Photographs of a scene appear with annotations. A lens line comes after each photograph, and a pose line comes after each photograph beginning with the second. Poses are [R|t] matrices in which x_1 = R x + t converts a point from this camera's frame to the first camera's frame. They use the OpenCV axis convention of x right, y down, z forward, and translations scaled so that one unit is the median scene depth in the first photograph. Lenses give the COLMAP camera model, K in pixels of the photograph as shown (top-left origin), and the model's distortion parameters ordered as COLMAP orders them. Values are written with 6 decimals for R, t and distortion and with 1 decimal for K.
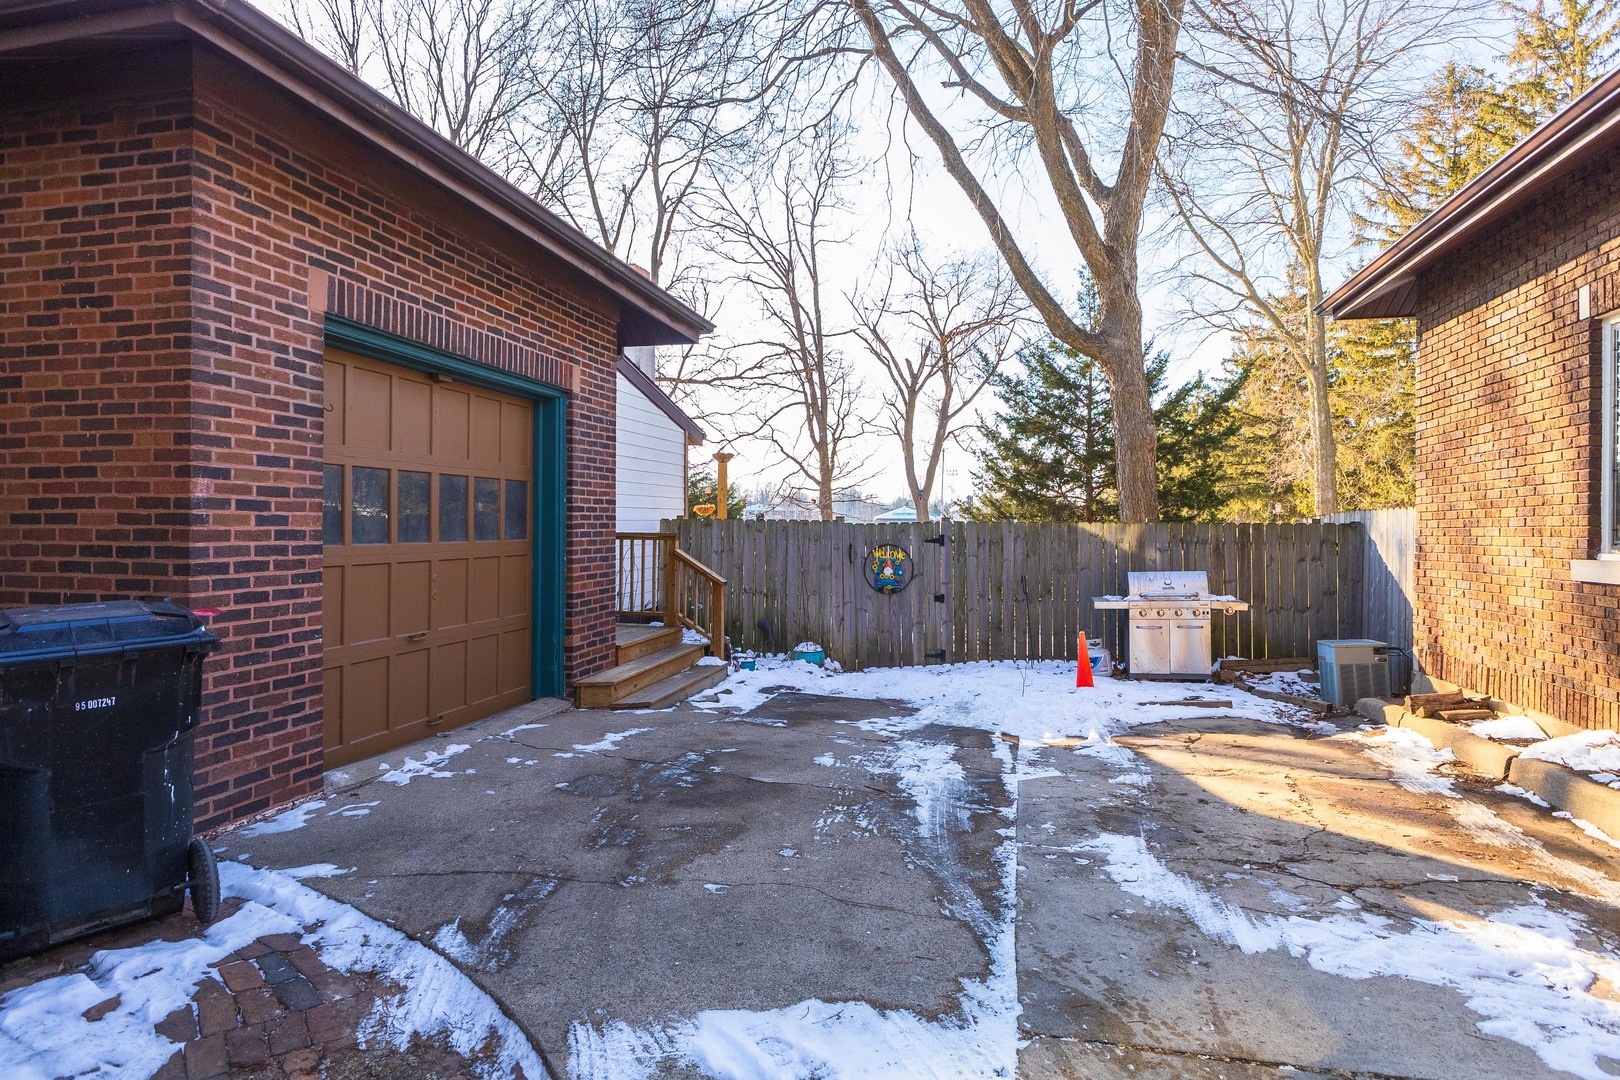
lens RADIAL K [[865.7, 0, 815.0], [0, 865.7, 530.5], [0, 0, 1]] dist [-0.002050, -0.004136]
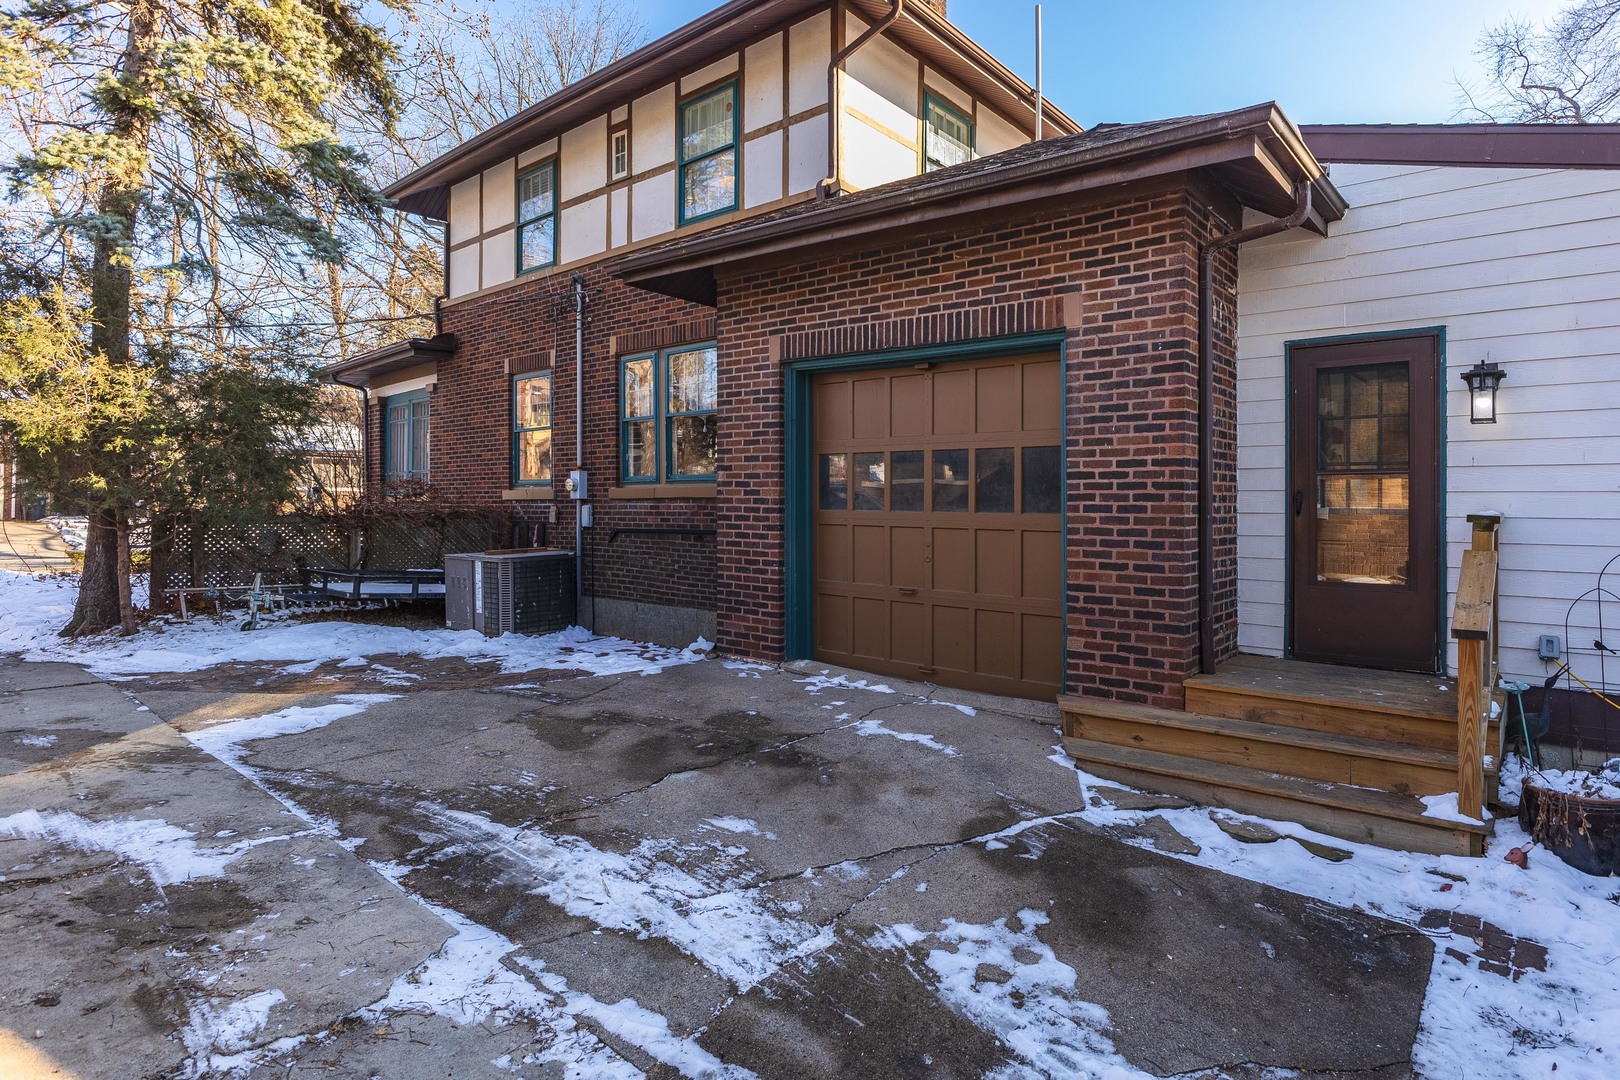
lens RADIAL K [[865.7, 0, 907.3], [0, 865.7, 509.7], [0, 0, 1]] dist [-0.002050, -0.004136]
pose [[-0.397785, -0.000885, -0.917478, 0.784372], [-0.018924, 0.999795, 0.007240, 0.004197], [0.917284, 0.020242, -0.397720, 1.832974]]
